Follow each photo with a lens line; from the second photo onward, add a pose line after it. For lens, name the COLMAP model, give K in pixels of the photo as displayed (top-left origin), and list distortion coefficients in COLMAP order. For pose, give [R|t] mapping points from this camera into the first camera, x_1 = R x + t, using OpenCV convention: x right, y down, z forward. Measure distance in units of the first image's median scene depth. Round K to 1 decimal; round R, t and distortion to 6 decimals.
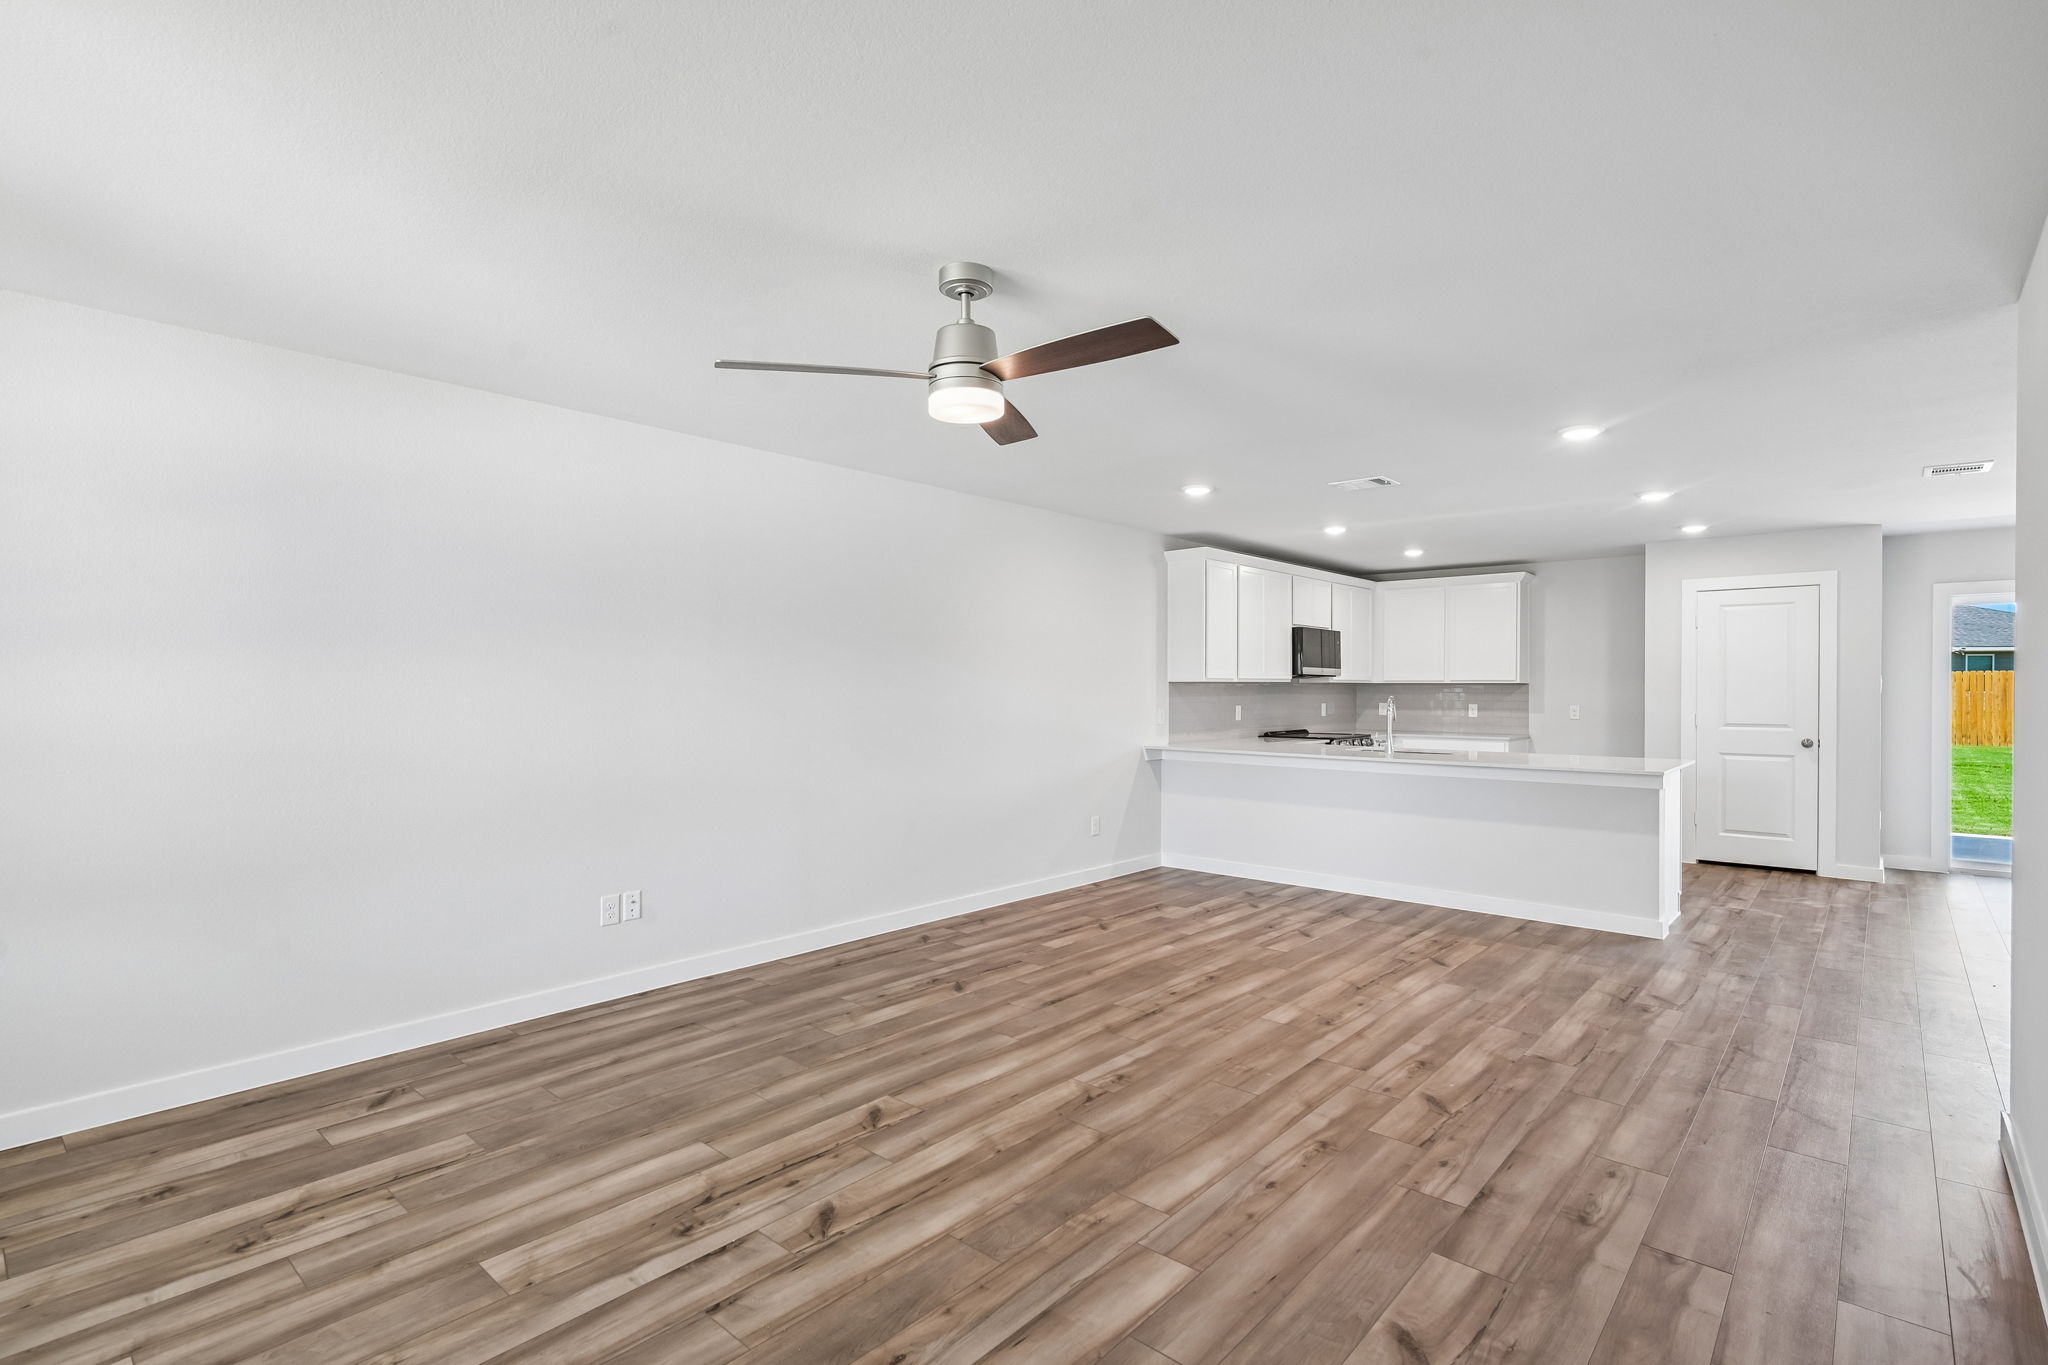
lens RADIAL K [[978.9, 0, 1022.0], [0, 978.9, 694.5], [0, 0, 1]] dist [0.003823, -0.000778]
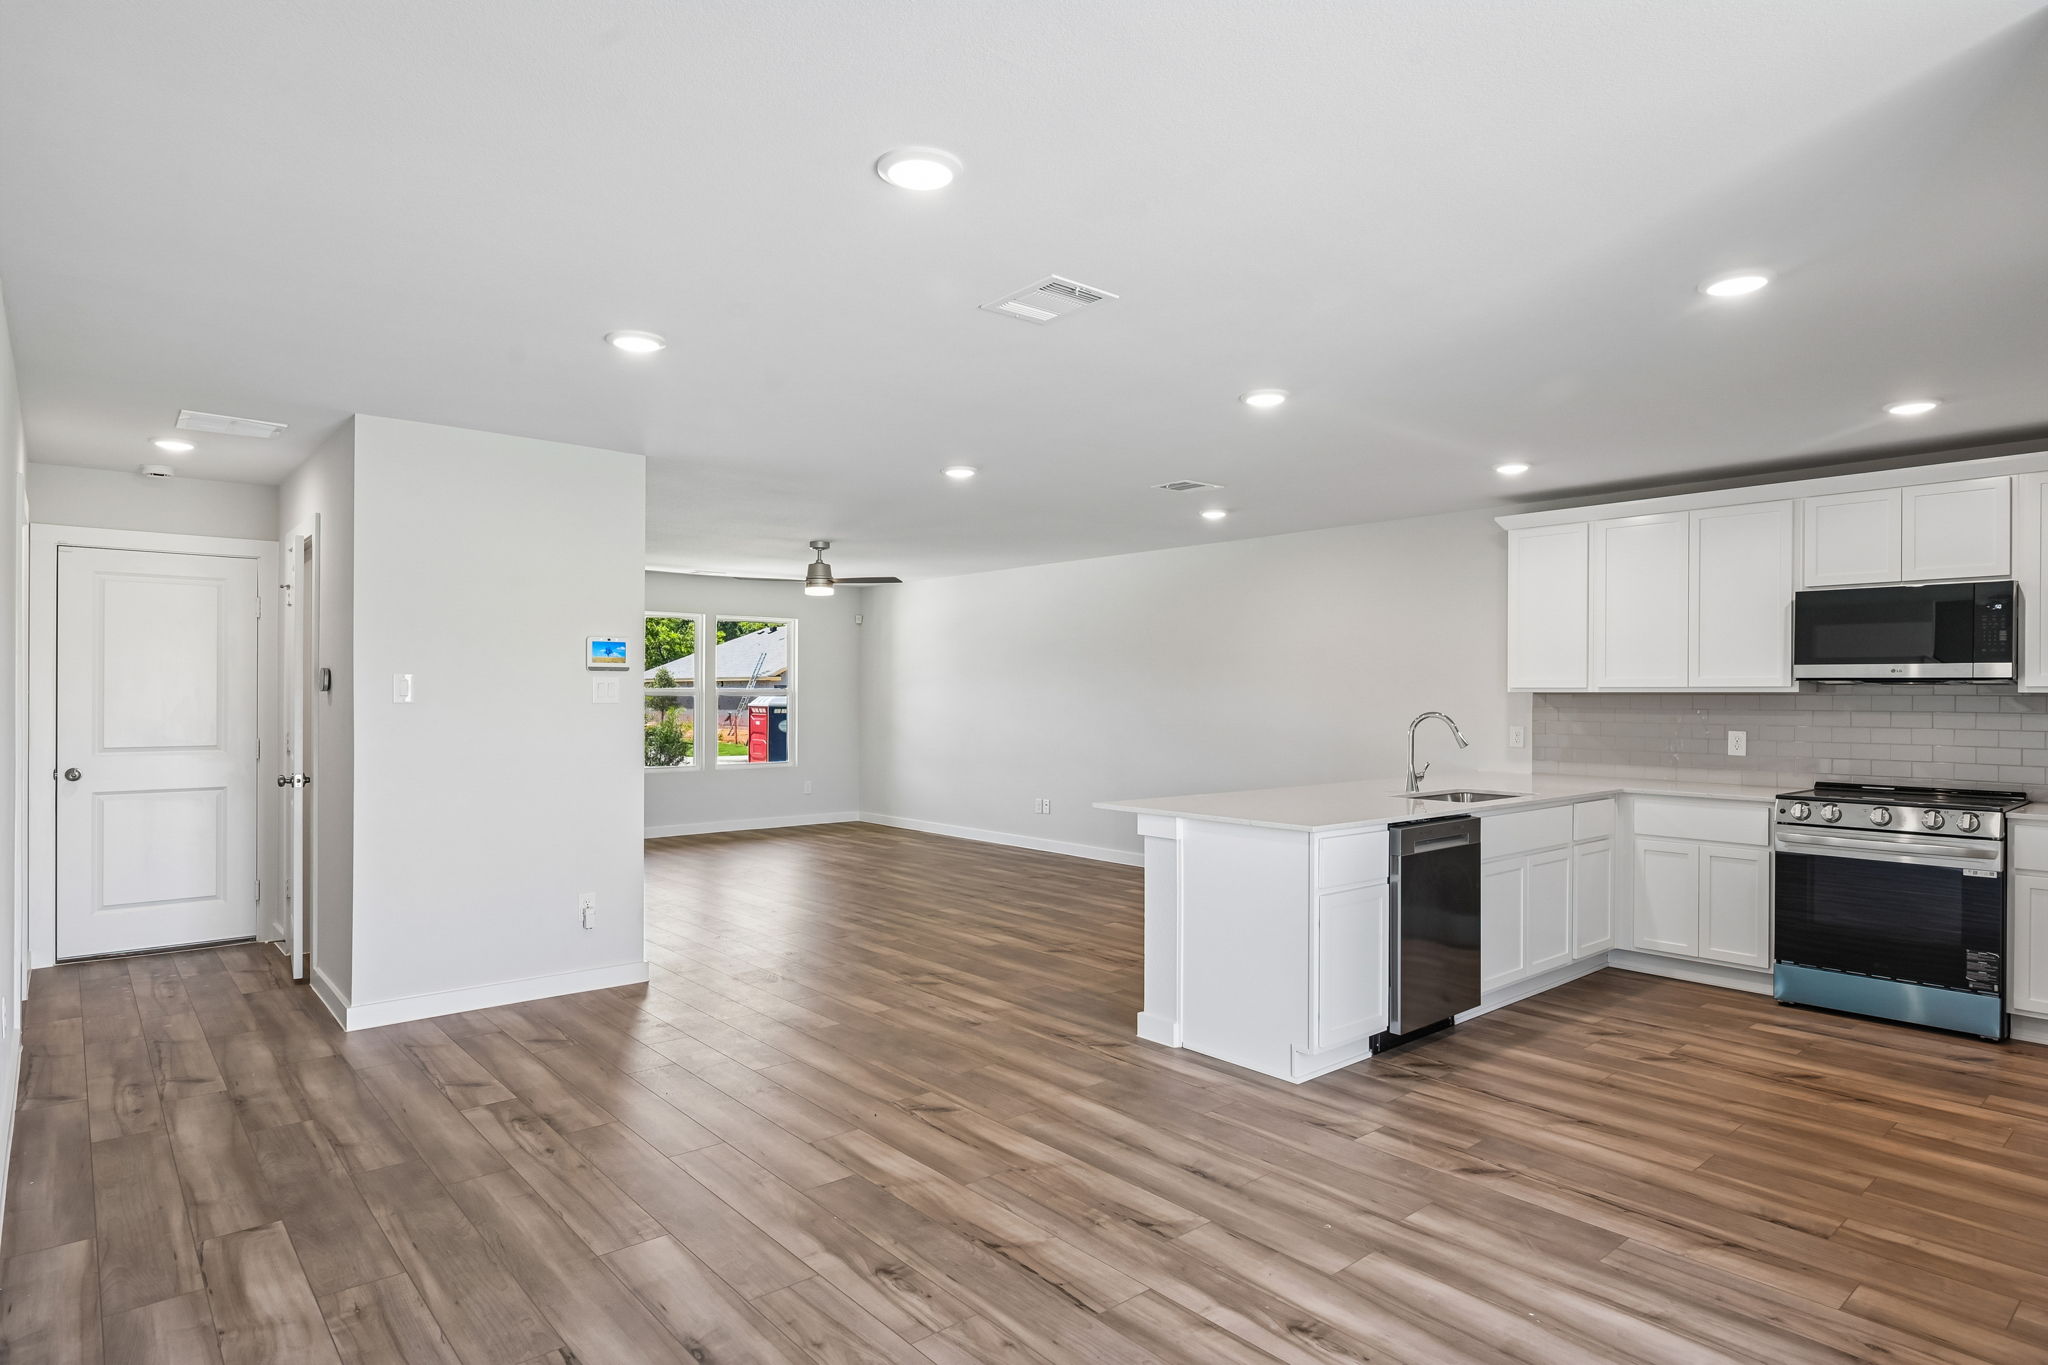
lens RADIAL K [[1114.5, 0, 1021.6], [0, 1114.5, 694.9], [0, 0, 1]] dist [-0.004334, -0.000729]
pose [[-0.141411, -0.002704, -0.989947, 1.851717], [-0.013212, 0.999912, -0.000844, -0.009058], [0.989863, 0.012960, -0.141434, 1.267765]]
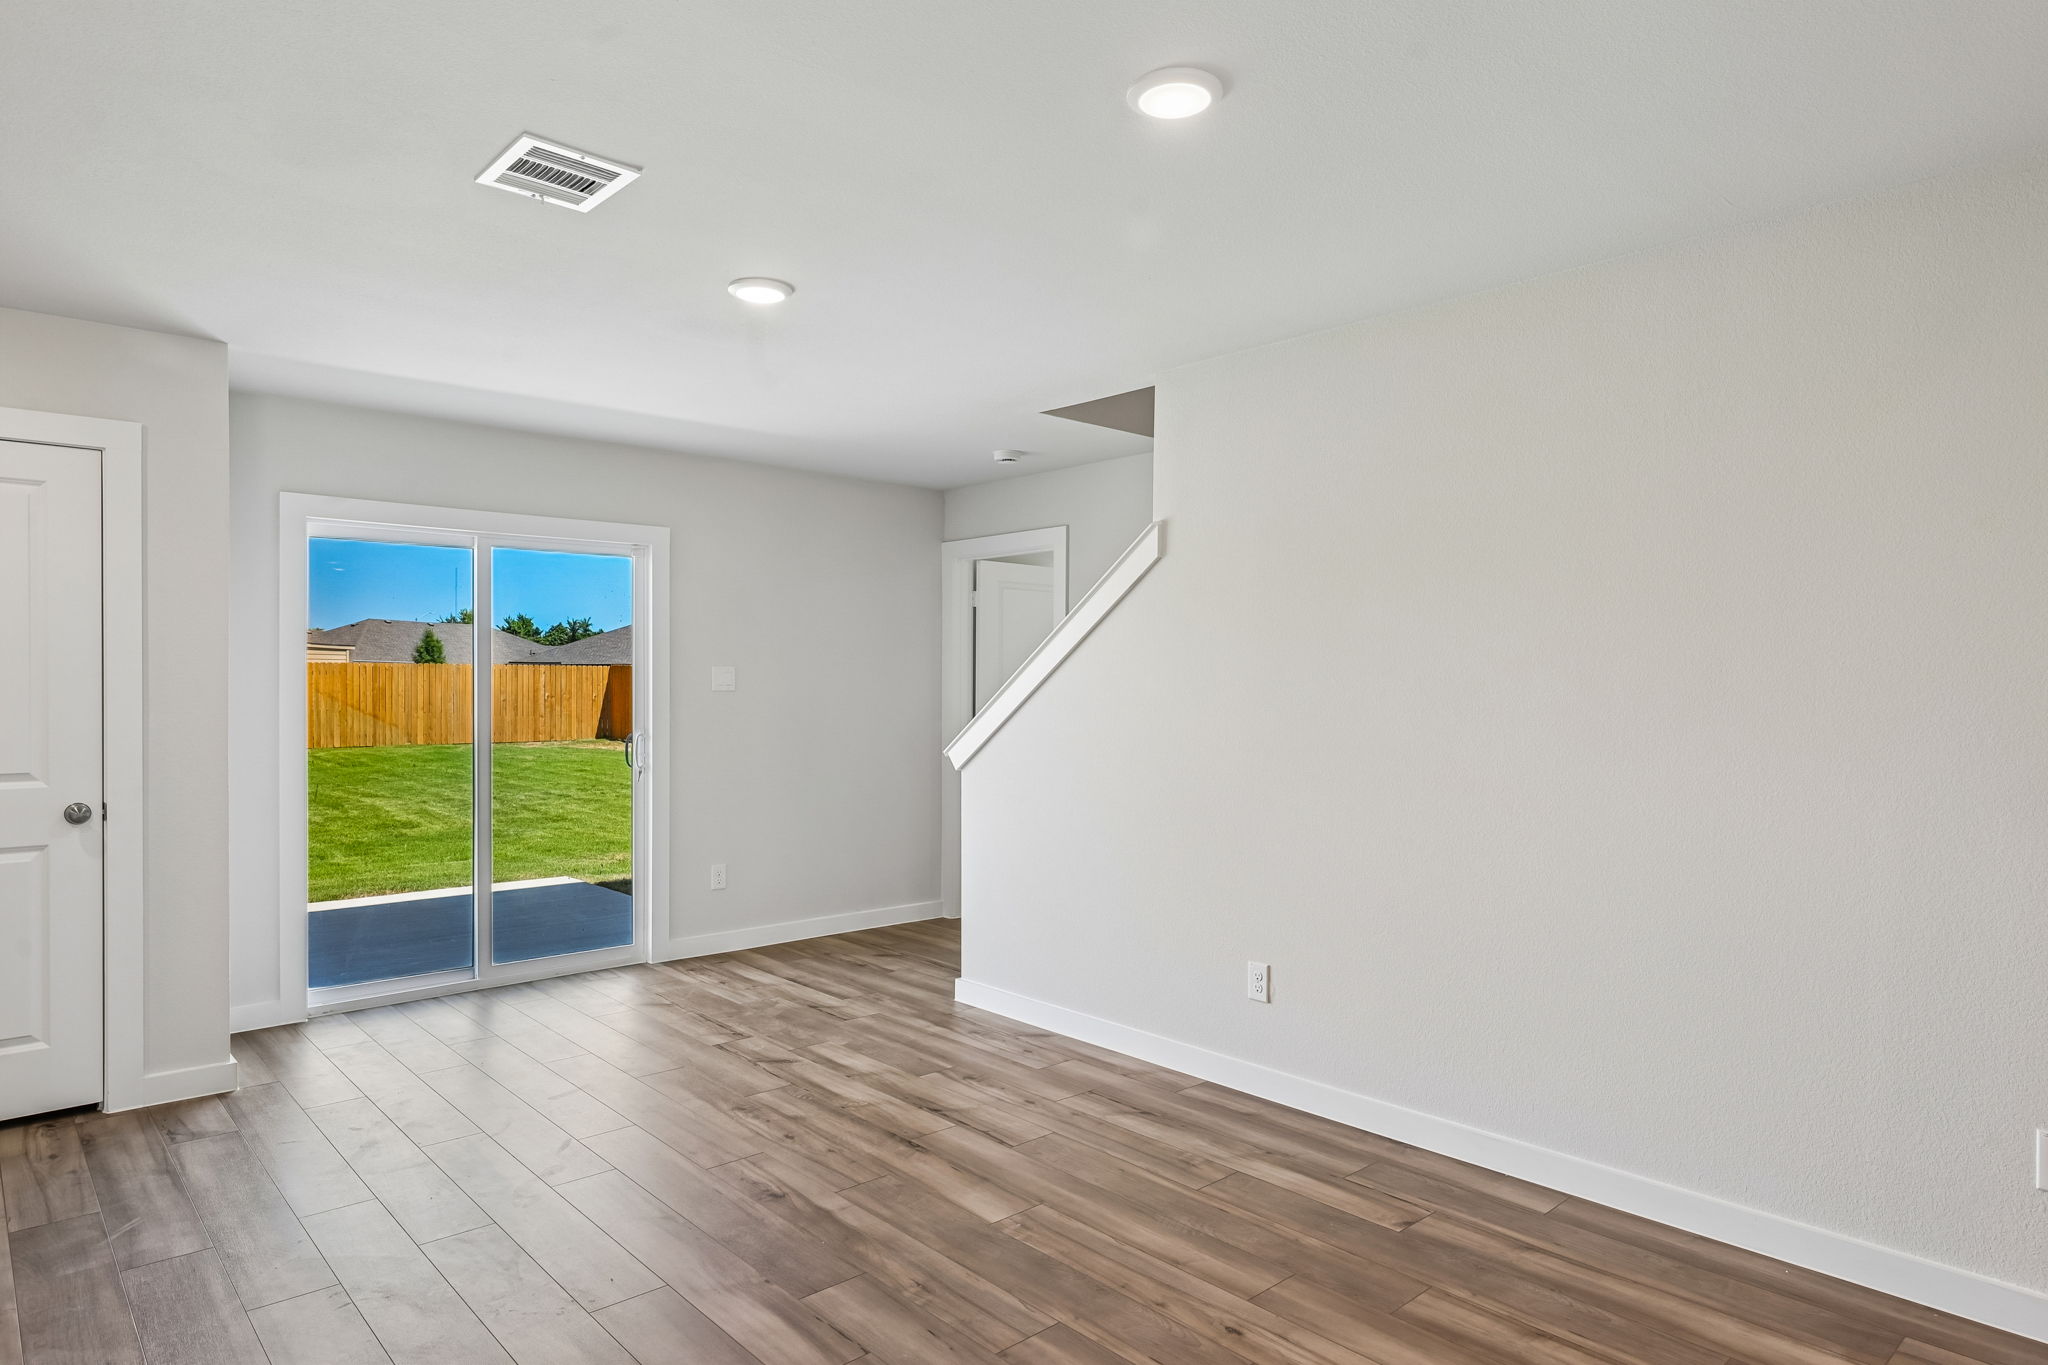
lens RADIAL K [[1203.9, 0, 1036.0], [0, 1203.9, 693.9], [0, 0, 1]] dist [0.001476, 0.001918]
pose [[0.109554, -0.008925, 0.993941, 0.532253], [0.005736, 0.999949, 0.008347, -0.008063], [-0.993964, 0.004786, 0.109599, 0.867357]]
